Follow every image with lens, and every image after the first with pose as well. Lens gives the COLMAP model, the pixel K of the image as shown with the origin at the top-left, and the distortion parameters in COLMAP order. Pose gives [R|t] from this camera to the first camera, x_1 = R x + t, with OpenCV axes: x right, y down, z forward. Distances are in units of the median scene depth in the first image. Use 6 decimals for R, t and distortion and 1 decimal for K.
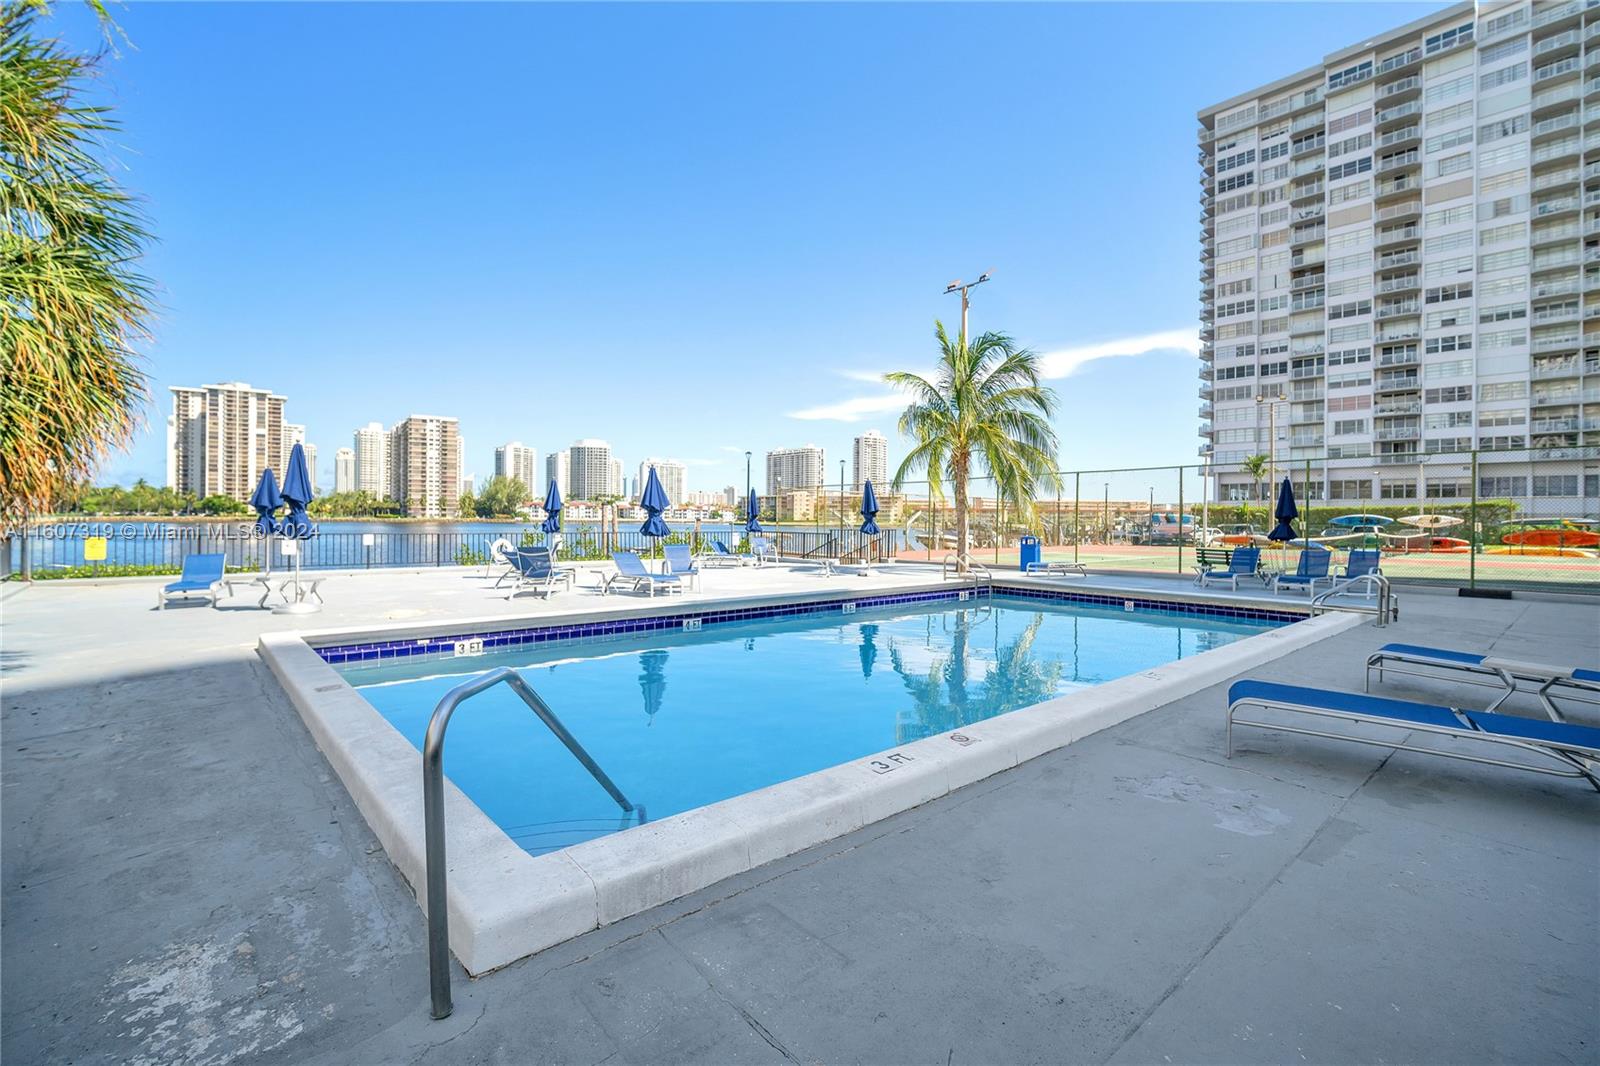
lens RADIAL K [[708.5, 0, 779.1], [0, 708.5, 523.9], [0, 0, 1]] dist [-0.009075, 0.003418]
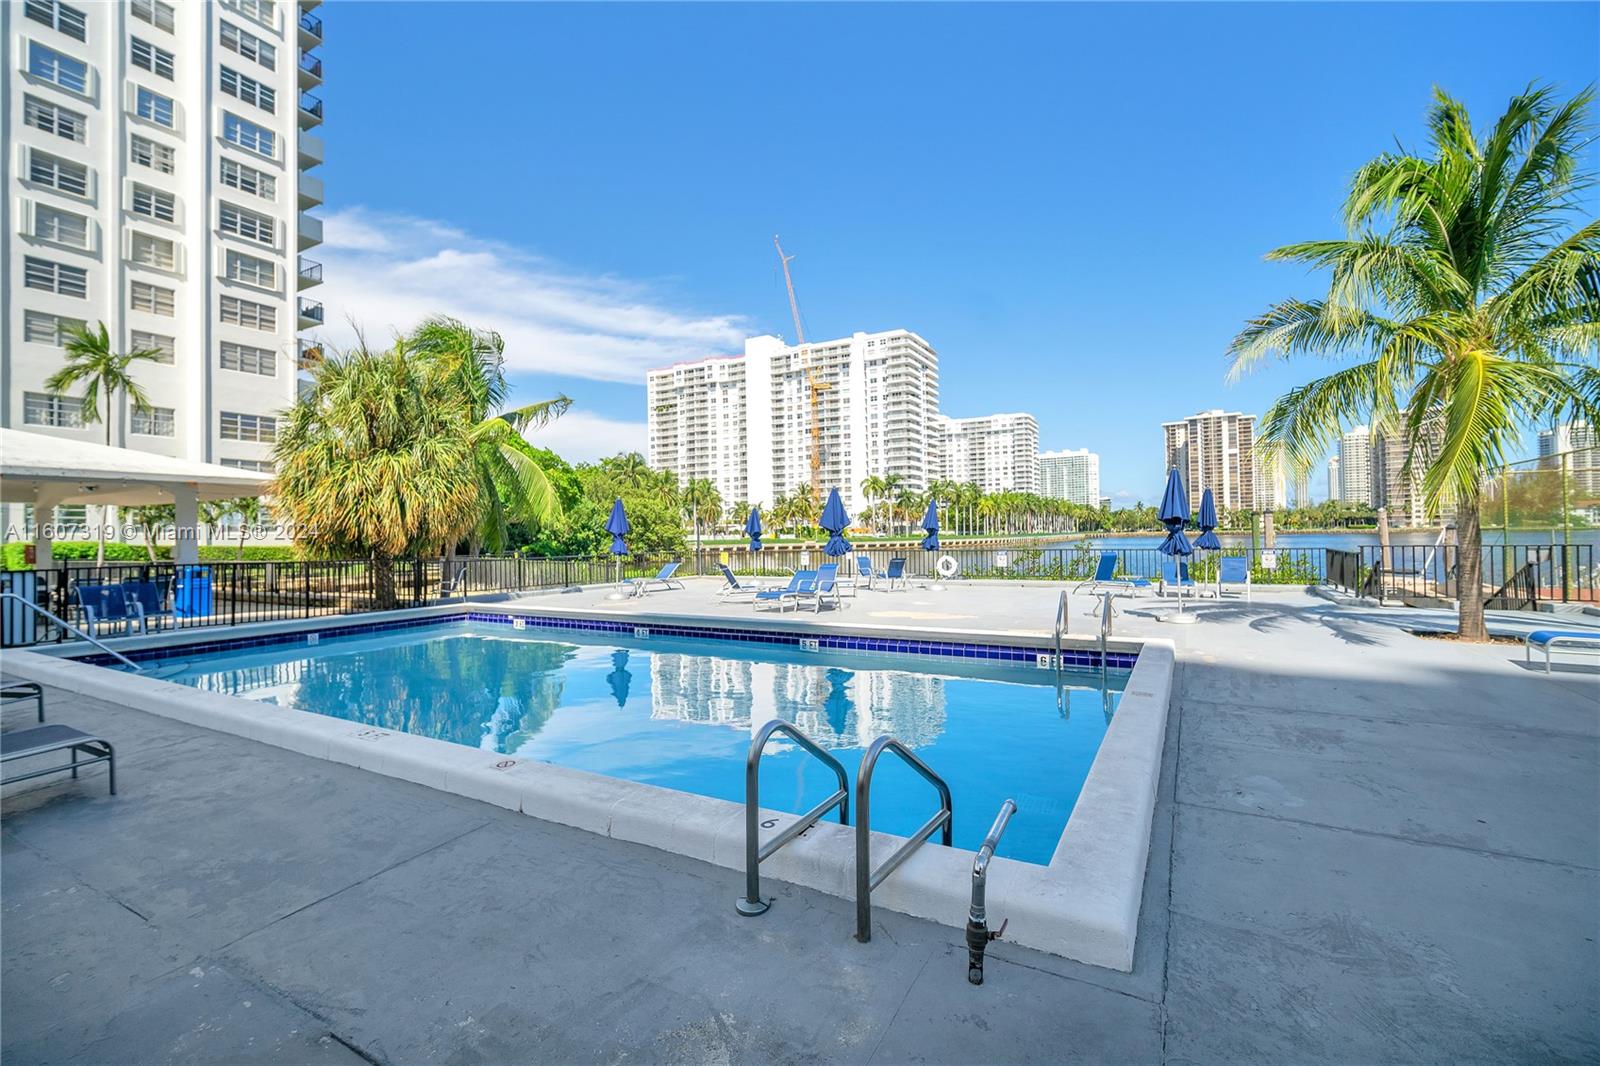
lens RADIAL K [[708.5, 0, 813.6], [0, 708.5, 511.7], [0, 0, 1]] dist [-0.009075, 0.003418]
pose [[0.325023, -0.049426, -0.944414, 0.773094], [0.016533, 0.998778, -0.046581, -0.001433], [0.945562, -0.000474, 0.325442, 0.613029]]
